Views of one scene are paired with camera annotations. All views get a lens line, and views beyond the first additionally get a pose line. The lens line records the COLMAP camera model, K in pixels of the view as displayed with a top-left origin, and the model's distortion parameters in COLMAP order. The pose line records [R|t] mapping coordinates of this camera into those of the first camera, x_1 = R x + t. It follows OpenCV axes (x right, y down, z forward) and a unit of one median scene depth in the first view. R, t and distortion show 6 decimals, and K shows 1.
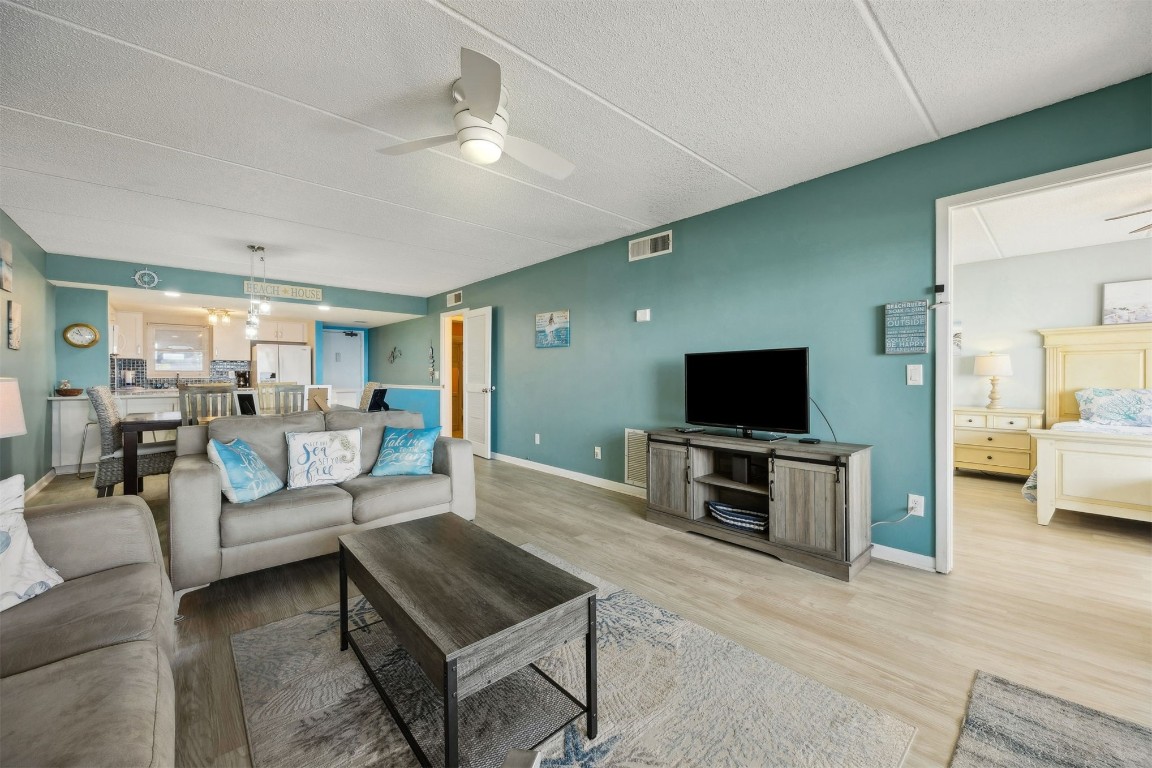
lens RADIAL K [[445.7, 0, 582.0], [0, 445.7, 380.8], [0, 0, 1]] dist [-0.001778, -0.000007]
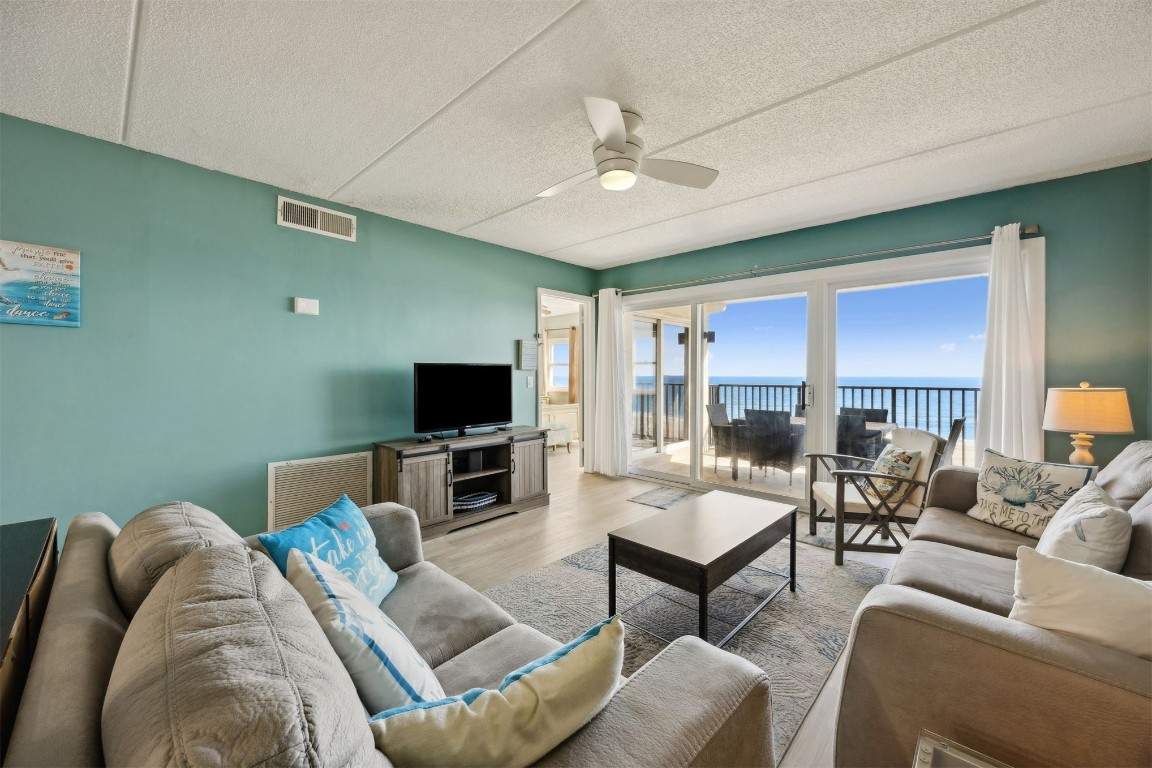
lens RADIAL K [[445.7, 0, 582.0], [0, 445.7, 380.8], [0, 0, 1]] dist [-0.001778, -0.000007]
pose [[-0.090467, -0.010670, 0.995842, -0.705171], [0.012828, 0.999847, 0.011878, -0.025084], [-0.995817, 0.013849, -0.090316, 0.650070]]
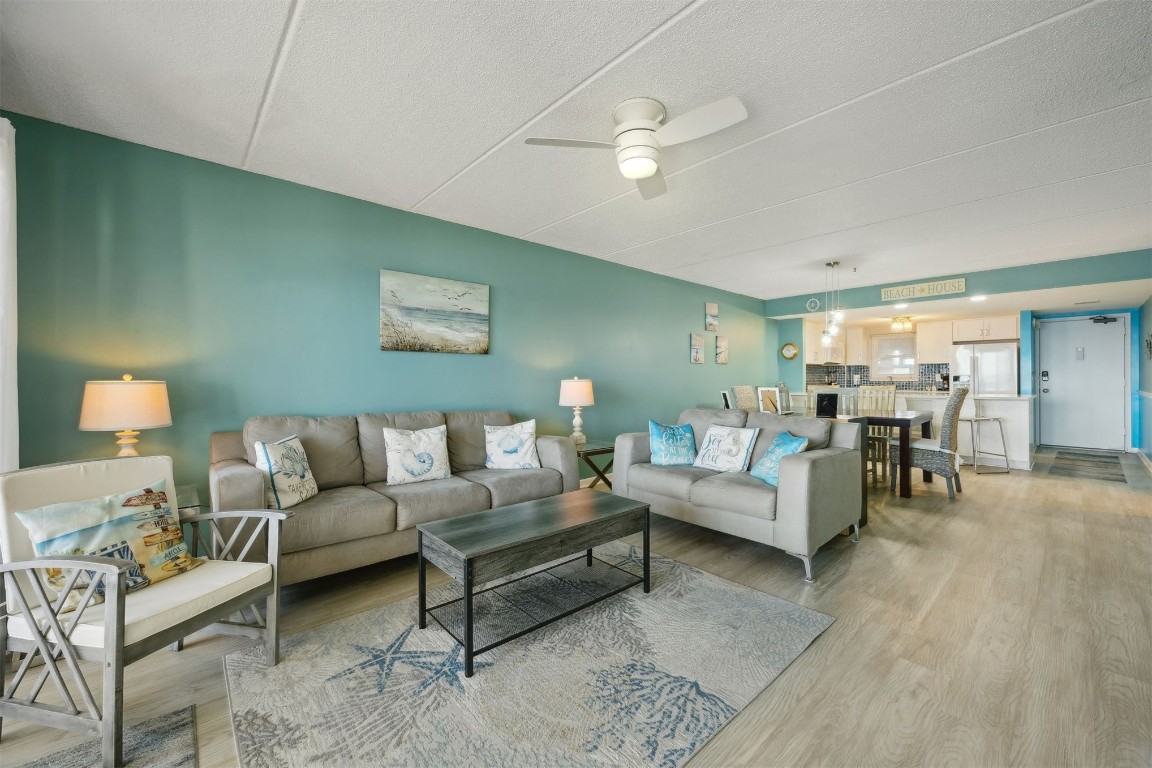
lens RADIAL K [[449.7, 0, 598.3], [0, 449.7, 382.1], [0, 0, 1]] dist [-0.000564, -0.000079]
pose [[0.013759, 0.007904, -0.999874, 0.458556], [-0.011674, 0.999902, 0.007743, -0.007041], [0.999837, 0.011566, 0.013849, 0.486732]]
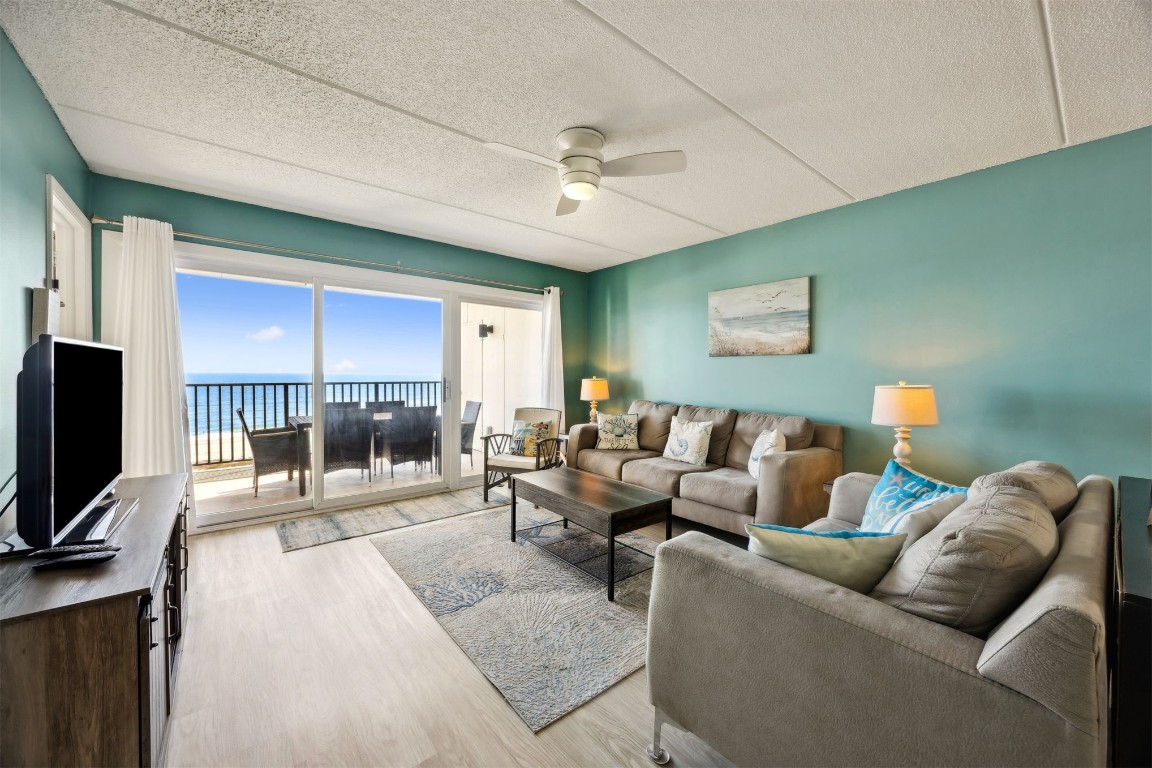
lens RADIAL K [[440.5, 0, 576.9], [0, 440.5, 378.1], [0, 0, 1]] dist [-0.000127, -0.000020]
pose [[-0.998595, -0.001151, 0.052974, -0.153286], [0.000260, 0.999645, 0.026627, -0.034080], [-0.052986, 0.026603, -0.998241, 1.173462]]
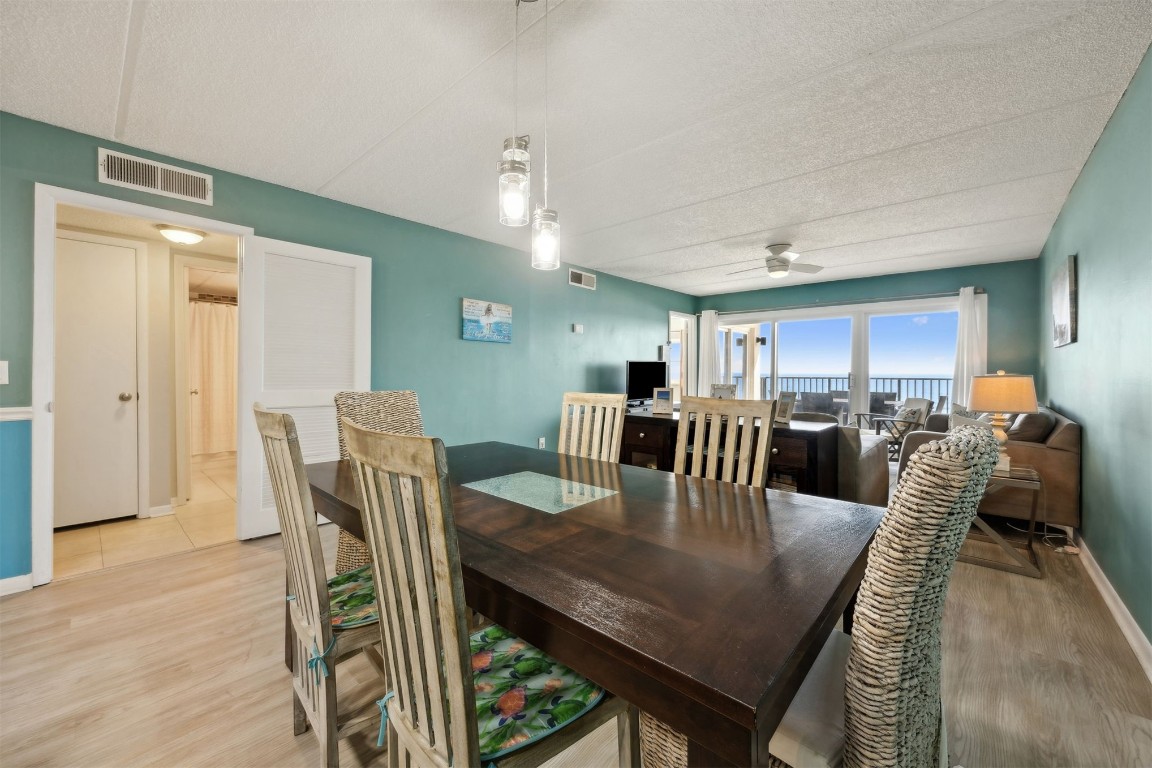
lens RADIAL K [[445.4, 0, 584.8], [0, 445.4, 378.8], [0, 0, 1]] dist [0.000238, 0.000196]
pose [[-0.103874, -0.012980, 0.994506, -1.286067], [0.011658, 0.999830, 0.014267, -0.016367], [-0.994522, 0.013076, -0.103705, 1.203074]]
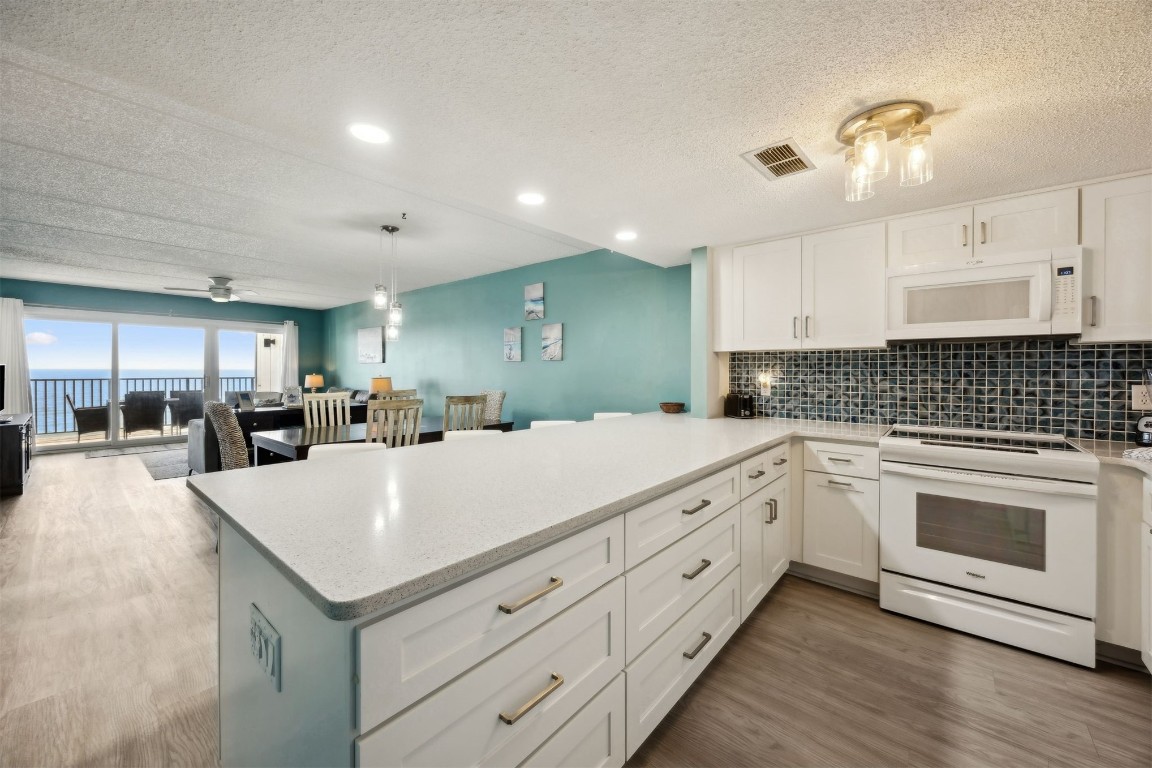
lens RADIAL K [[442.3, 0, 577.1], [0, 442.3, 370.7], [0, 0, 1]] dist [-0.001733, -0.000275]
pose [[-0.992567, 0.000858, -0.121698, -1.175390], [-0.001555, 0.999804, 0.019727, -0.064776], [0.121692, 0.019769, -0.992371, 2.239004]]
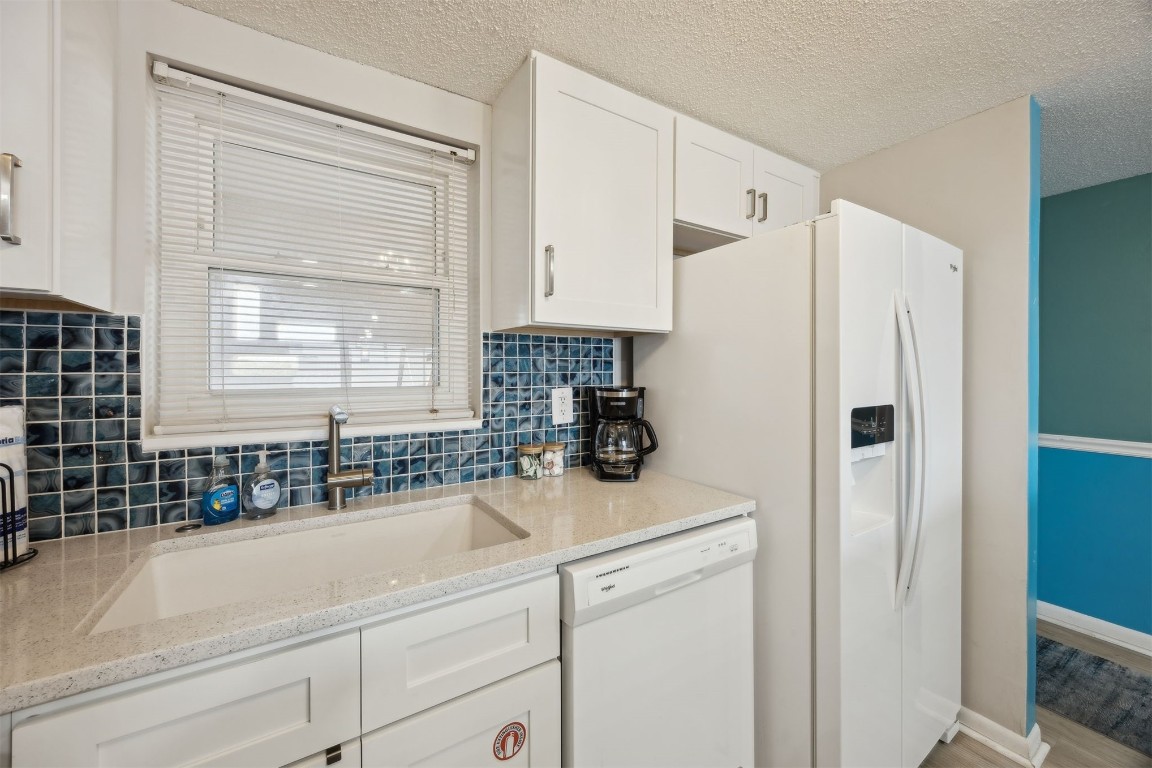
lens RADIAL K [[447.3, 0, 574.1], [0, 447.3, 372.3], [0, 0, 1]] dist [-0.000386, -0.000027]
pose [[0.984437, 0.000795, -0.175734, -1.621537], [-0.003149, 0.999909, -0.013117, -0.056575], [0.175707, 0.013466, 0.984350, 1.748684]]
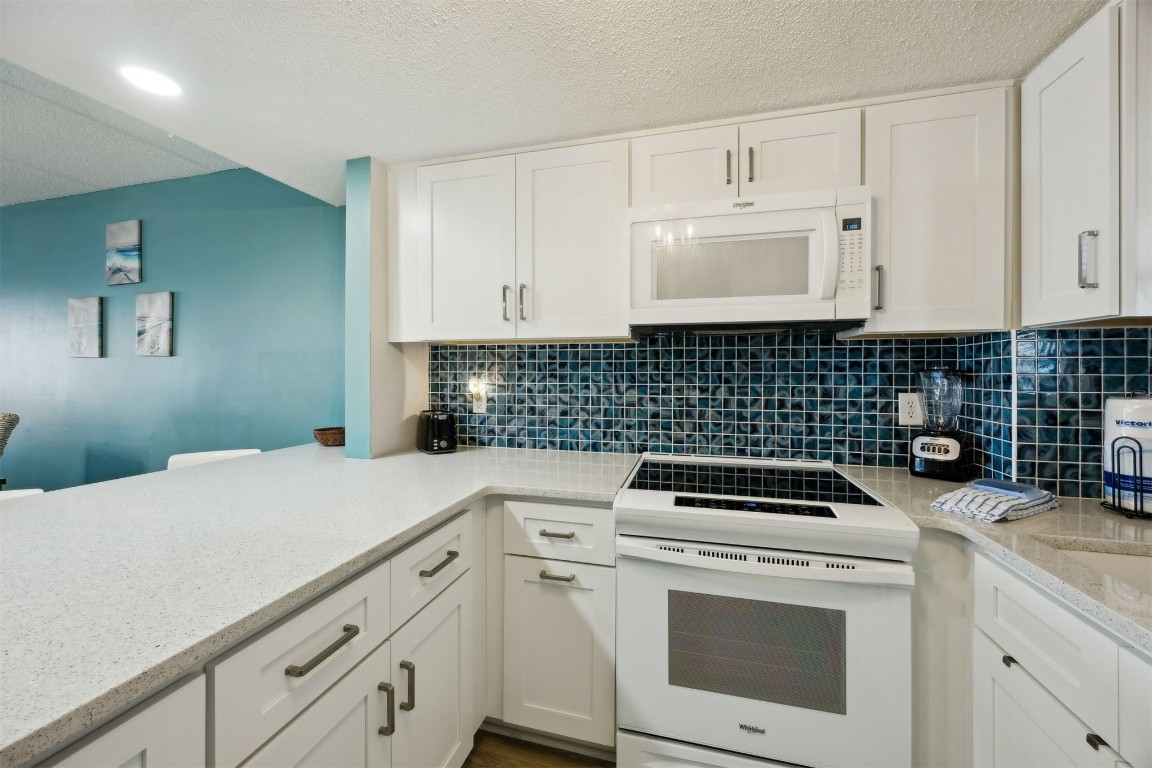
lens RADIAL K [[442.3, 0, 577.1], [0, 442.3, 370.7], [0, 0, 1]] dist [-0.001733, -0.000275]
pose [[-0.846706, -0.001175, -0.532059, -1.458134], [-0.008979, 0.999887, 0.012081, -0.060605], [0.531985, 0.015006, -0.846621, 1.958142]]
